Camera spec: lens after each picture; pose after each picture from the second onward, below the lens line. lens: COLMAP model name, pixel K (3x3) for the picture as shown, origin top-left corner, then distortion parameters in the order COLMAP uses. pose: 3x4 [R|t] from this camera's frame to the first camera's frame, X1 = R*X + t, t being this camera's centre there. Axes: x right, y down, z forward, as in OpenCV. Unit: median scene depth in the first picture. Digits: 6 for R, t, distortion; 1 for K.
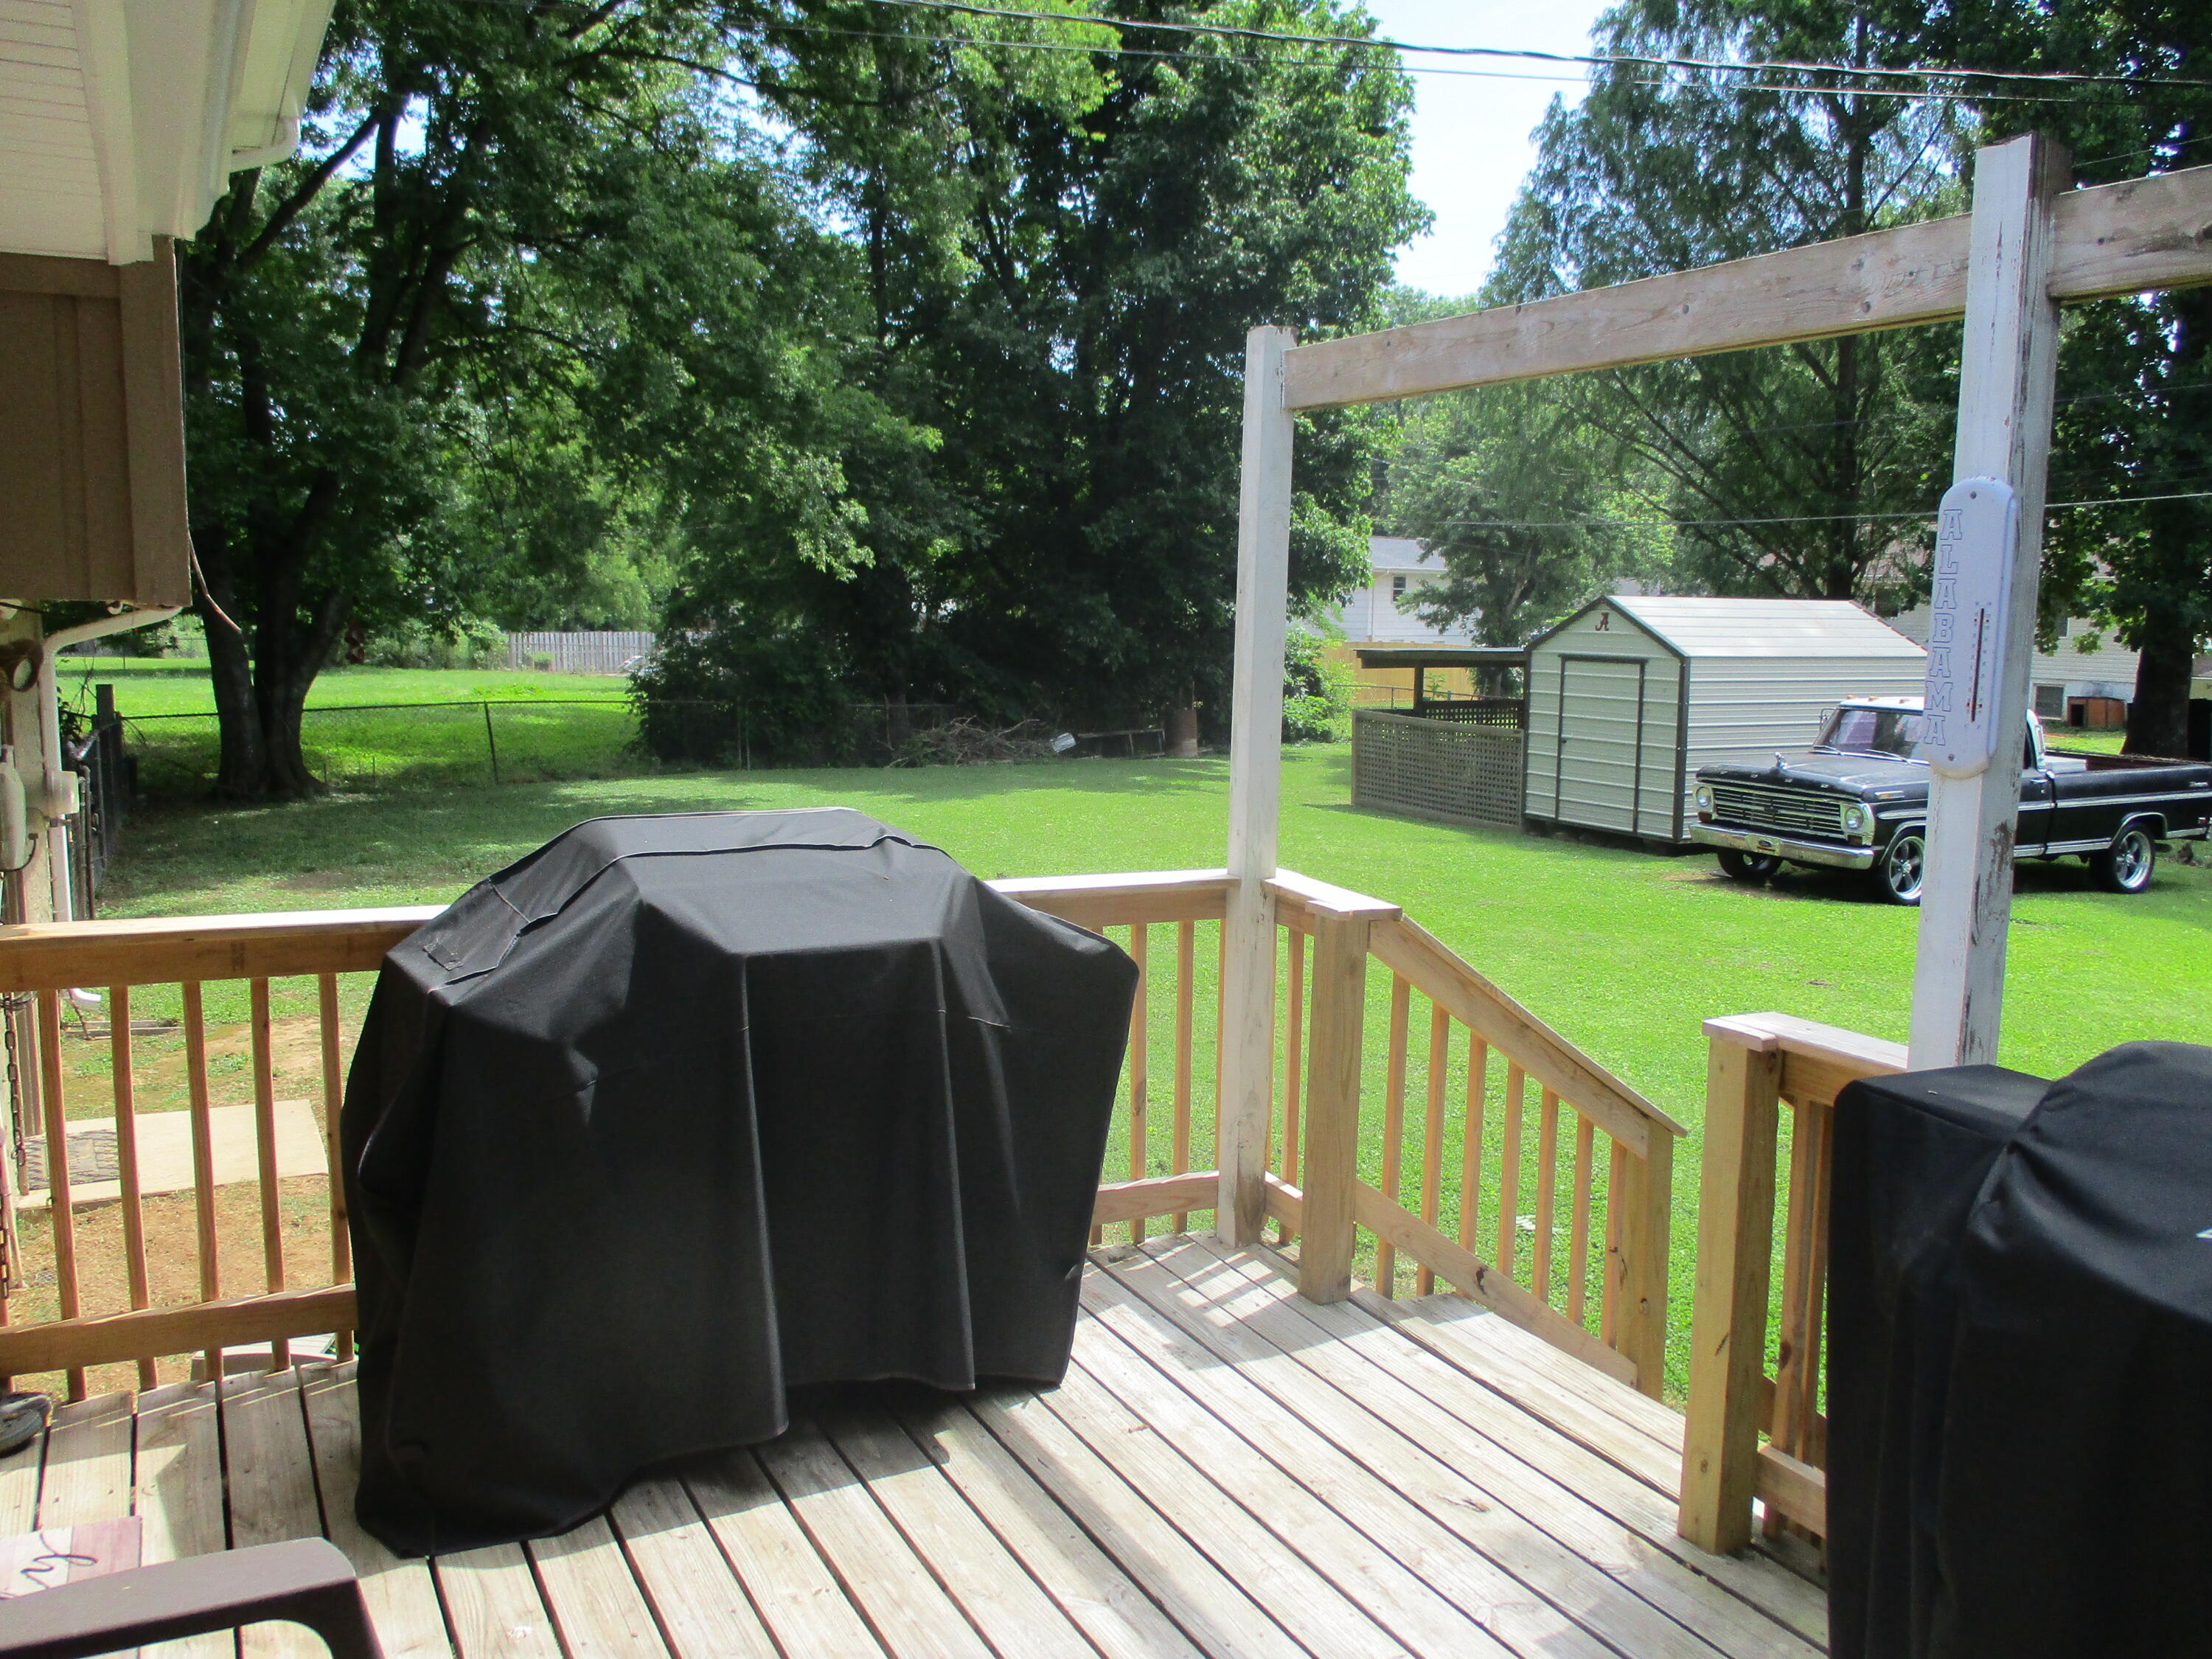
lens RADIAL K [[1814.2, 0, 1148.3], [0, 1814.2, 833.3], [0, 0, 1]] dist [-0.032085, -0.008135]
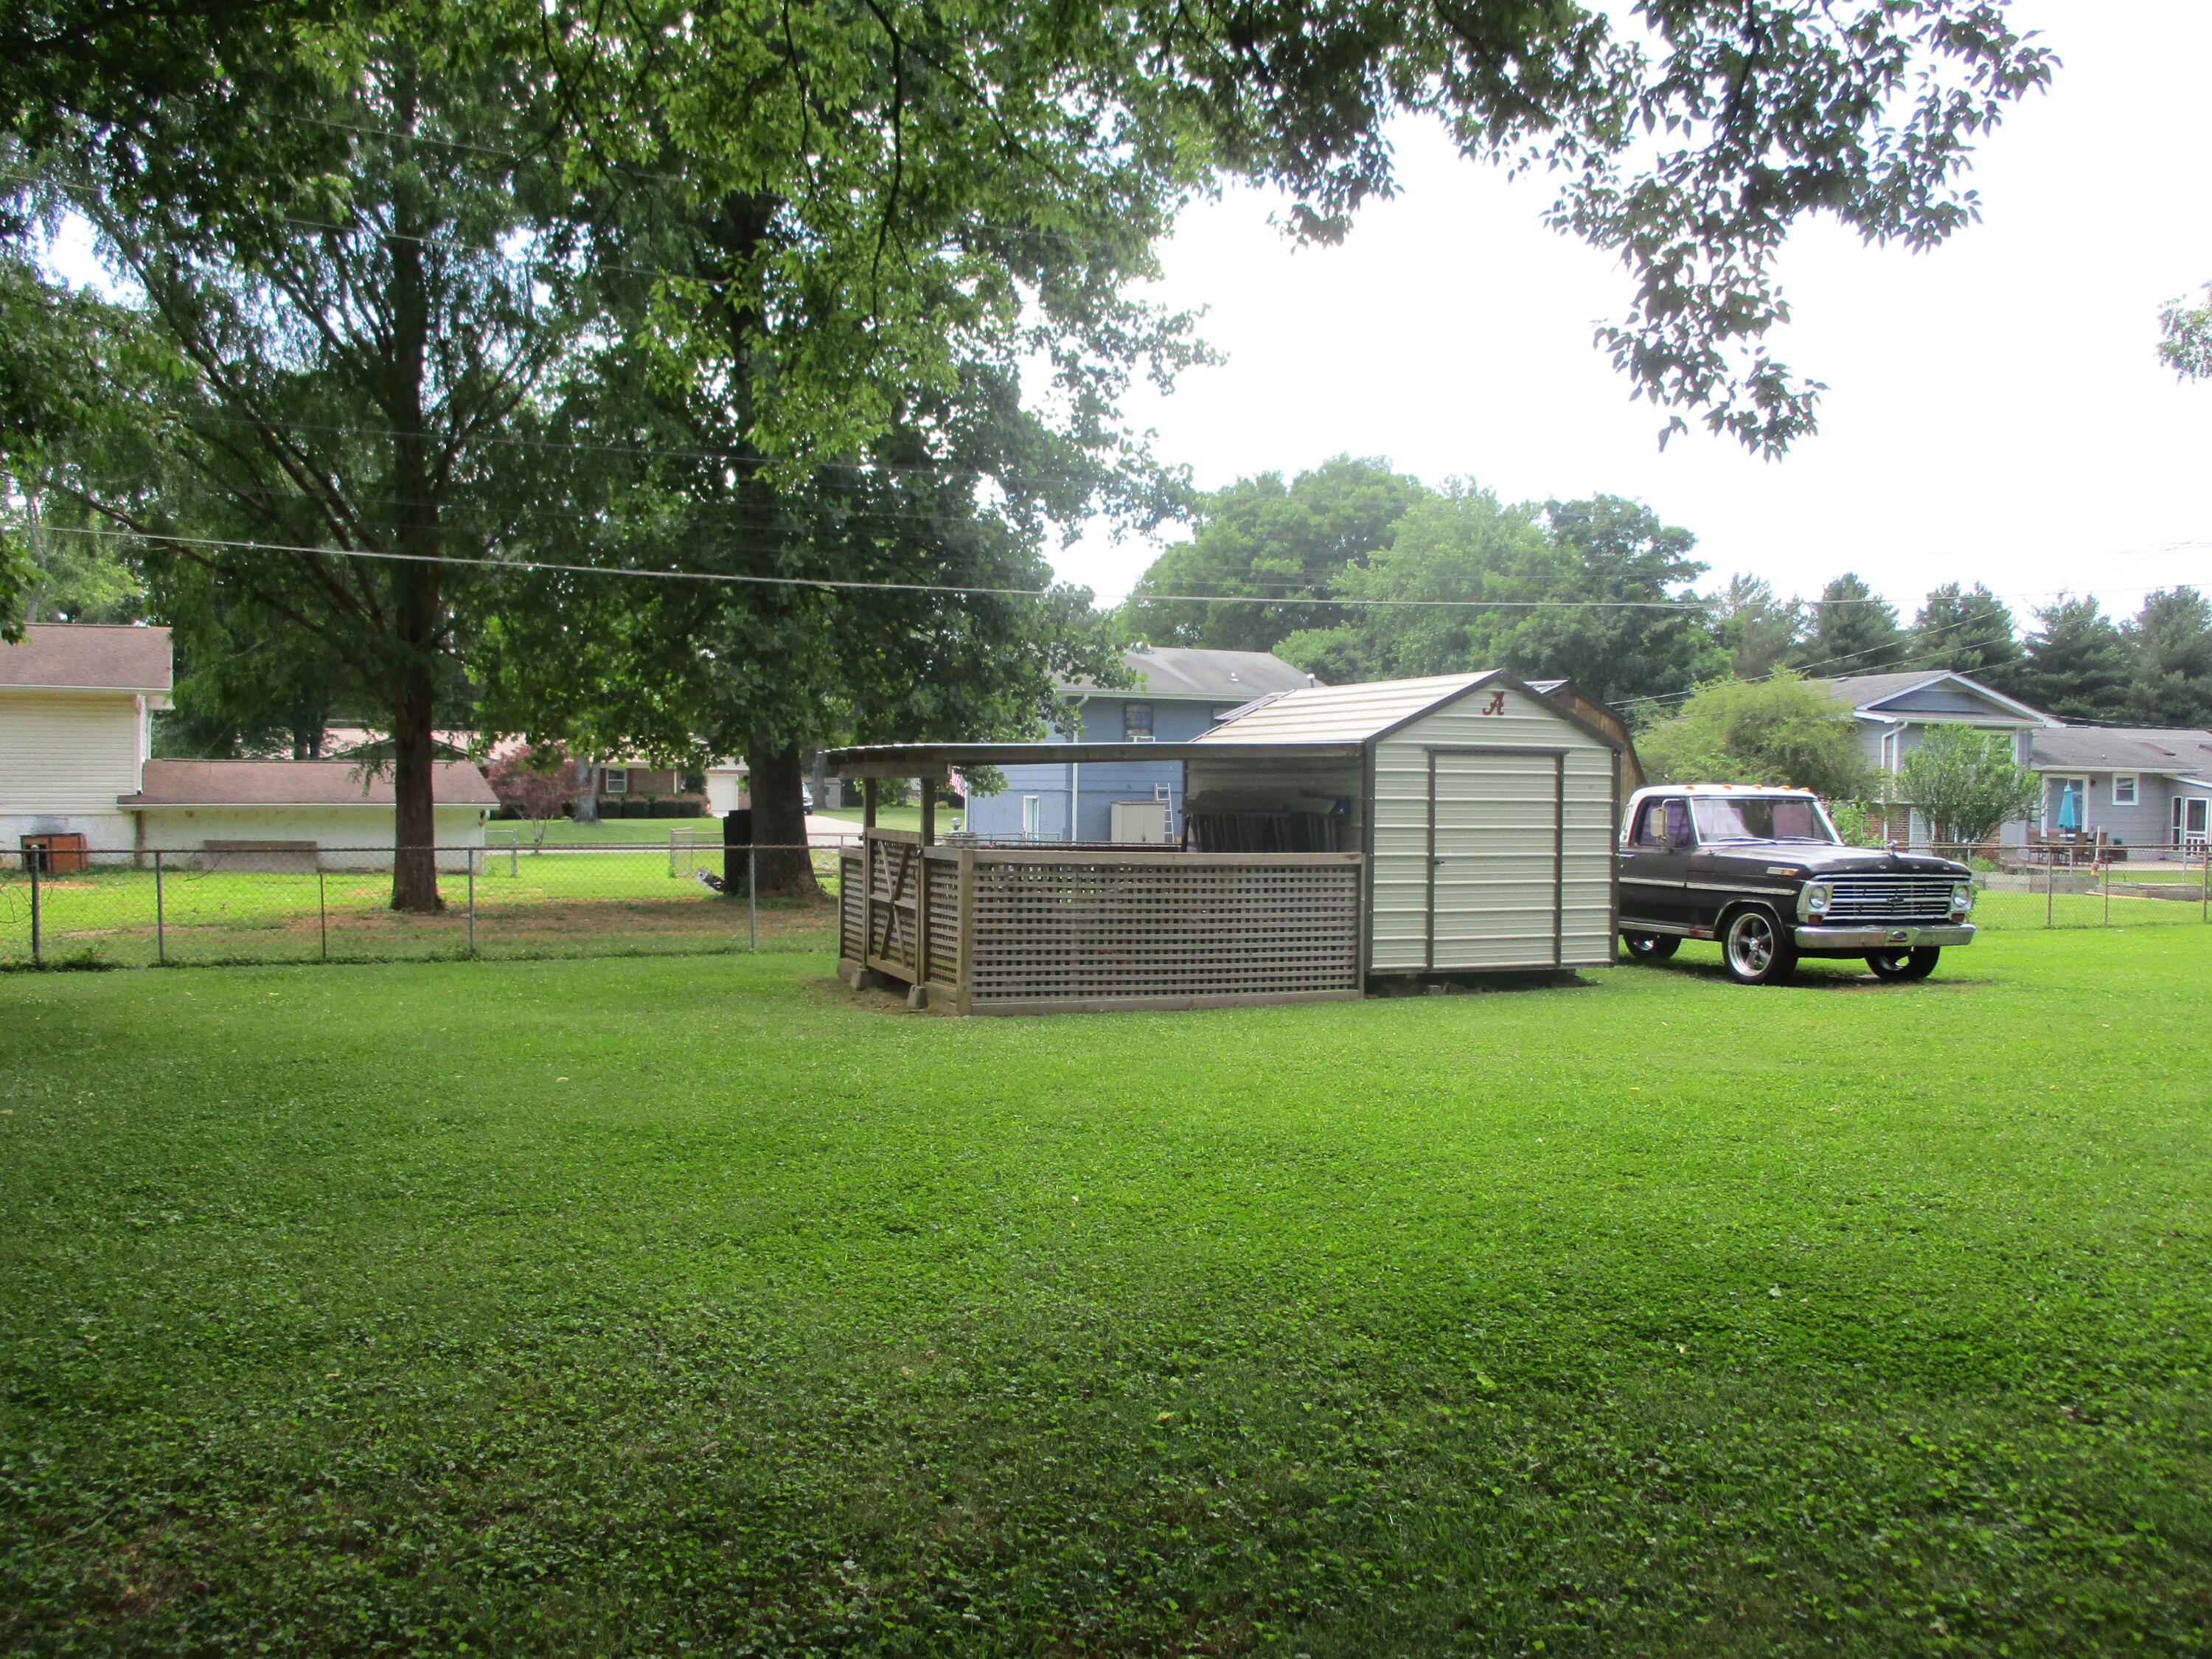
lens RADIAL K [[1814.2, 0, 1148.3], [0, 1814.2, 833.3], [0, 0, 1]] dist [-0.032085, -0.008135]
pose [[0.097454, -0.044557, 0.994242, -0.522235], [0.112956, 0.993037, 0.033431, -0.100181], [-0.988809, 0.109047, 0.101809, 1.031131]]
